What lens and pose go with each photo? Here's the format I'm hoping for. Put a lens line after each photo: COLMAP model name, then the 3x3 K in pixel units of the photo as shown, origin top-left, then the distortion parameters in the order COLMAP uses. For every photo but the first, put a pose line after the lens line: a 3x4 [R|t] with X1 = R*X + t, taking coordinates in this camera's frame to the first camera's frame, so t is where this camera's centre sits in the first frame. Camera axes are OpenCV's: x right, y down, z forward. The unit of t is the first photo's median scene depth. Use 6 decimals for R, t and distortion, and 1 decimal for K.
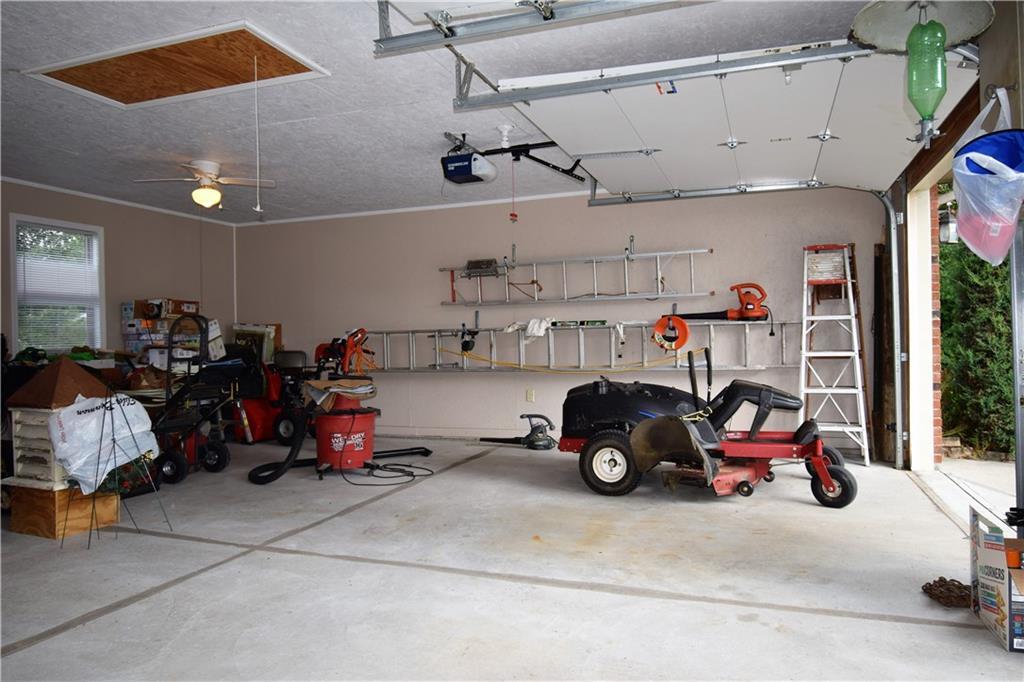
lens RADIAL K [[687.0, 0, 512.0], [0, 687.0, 341.0], [0, 0, 1]] dist [0.005351, -0.031761]
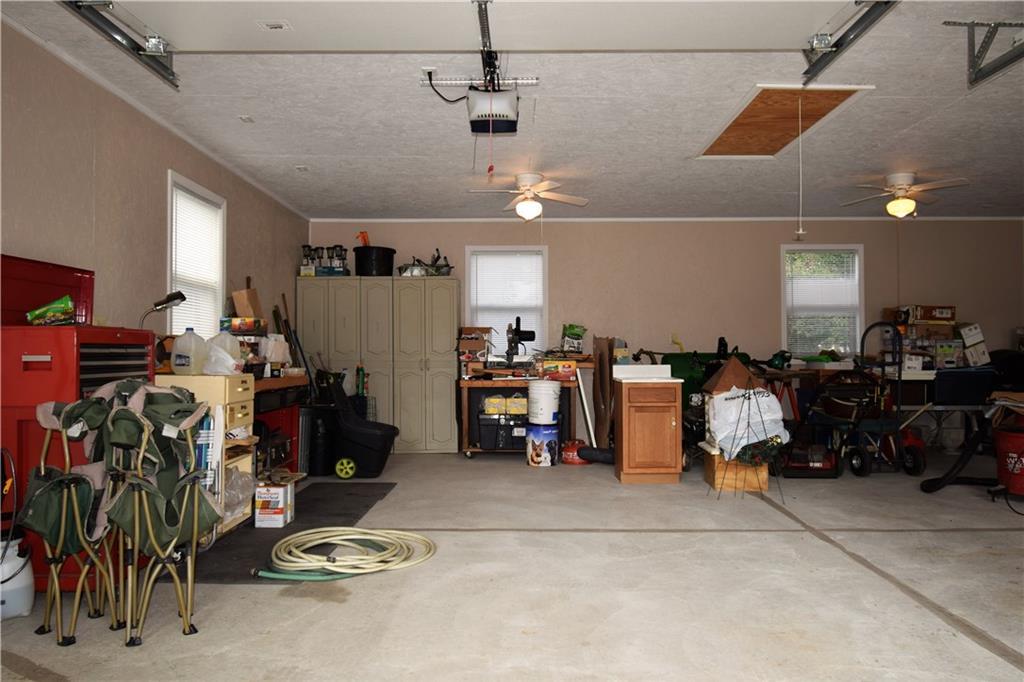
lens RADIAL K [[687.0, 0, 512.0], [0, 687.0, 341.0], [0, 0, 1]] dist [0.005351, -0.031761]
pose [[0.353485, 0.001494, -0.935439, 0.471590], [-0.007011, 0.999975, -0.001052, -0.004749], [0.935414, 0.006931, 0.353487, 0.128956]]
